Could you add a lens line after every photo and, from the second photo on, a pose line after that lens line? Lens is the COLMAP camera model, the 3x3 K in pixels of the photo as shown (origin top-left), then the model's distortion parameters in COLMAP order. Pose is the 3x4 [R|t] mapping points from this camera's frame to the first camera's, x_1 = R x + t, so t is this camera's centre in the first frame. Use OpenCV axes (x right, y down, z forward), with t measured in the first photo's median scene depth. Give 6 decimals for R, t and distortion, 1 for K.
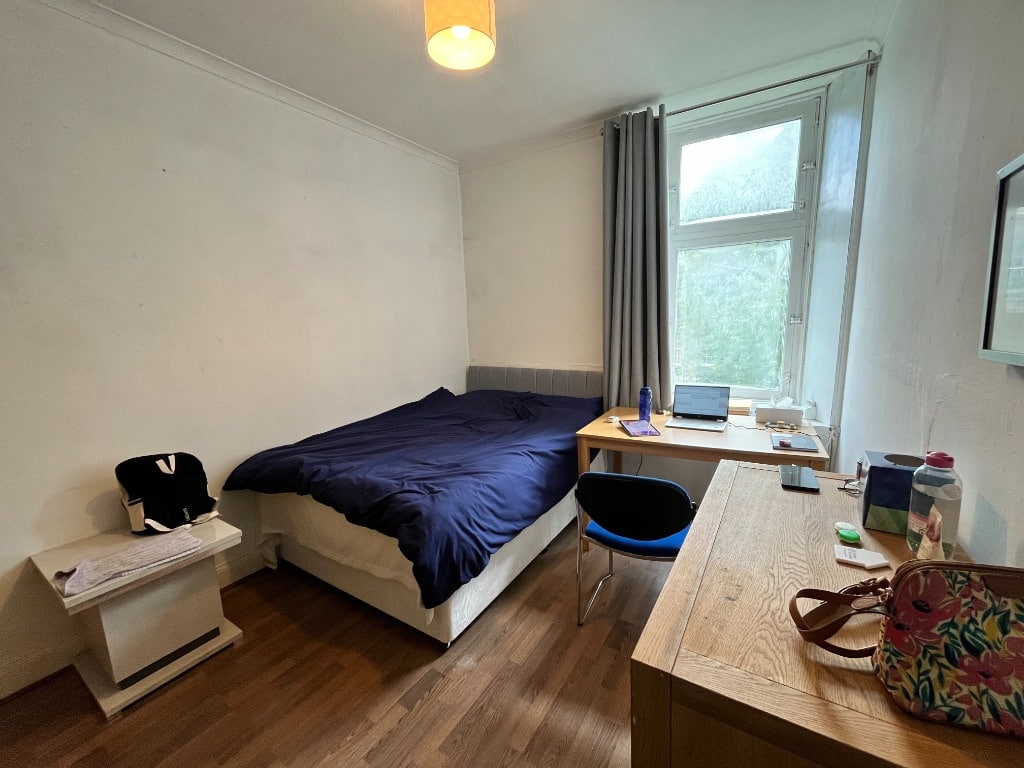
lens RADIAL K [[411.6, 0, 517.1], [0, 411.6, 384.3], [0, 0, 1]] dist [-0.003931, 0.000075]
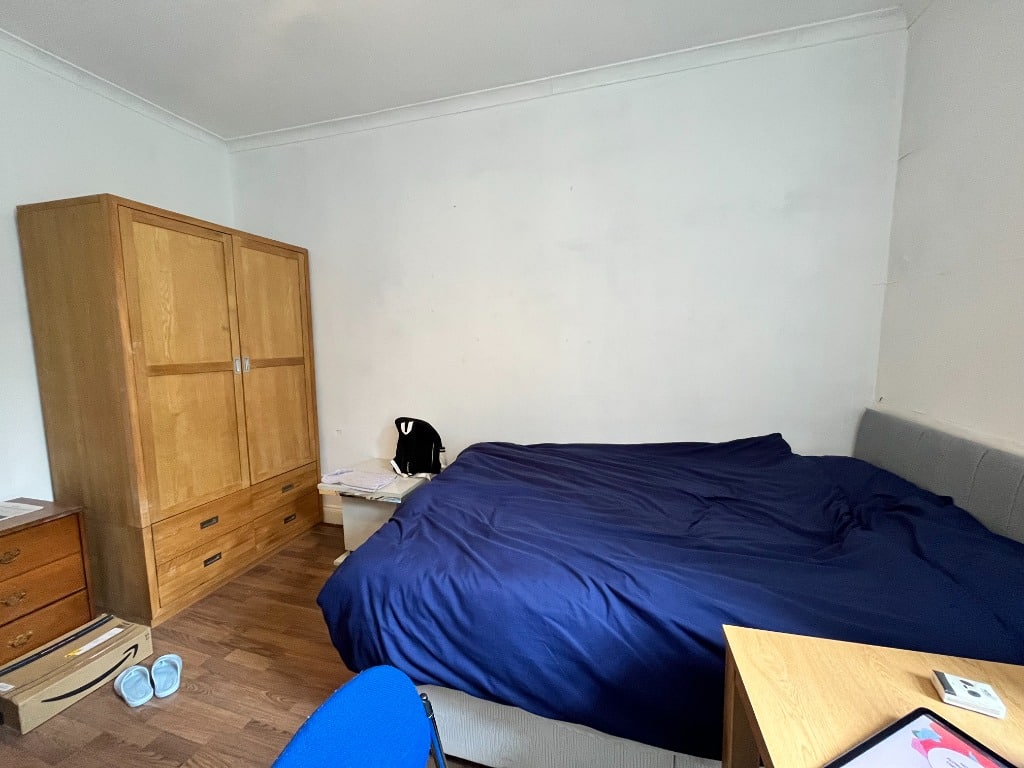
lens RADIAL K [[411.6, 0, 511.9], [0, 411.6, 388.8], [0, 0, 1]] dist [-0.003931, 0.000075]
pose [[0.279072, 0.145514, -0.949181, 0.417793], [-0.144866, 0.983519, 0.108185, -0.102973], [0.949280, 0.107313, 0.295553, 0.707851]]
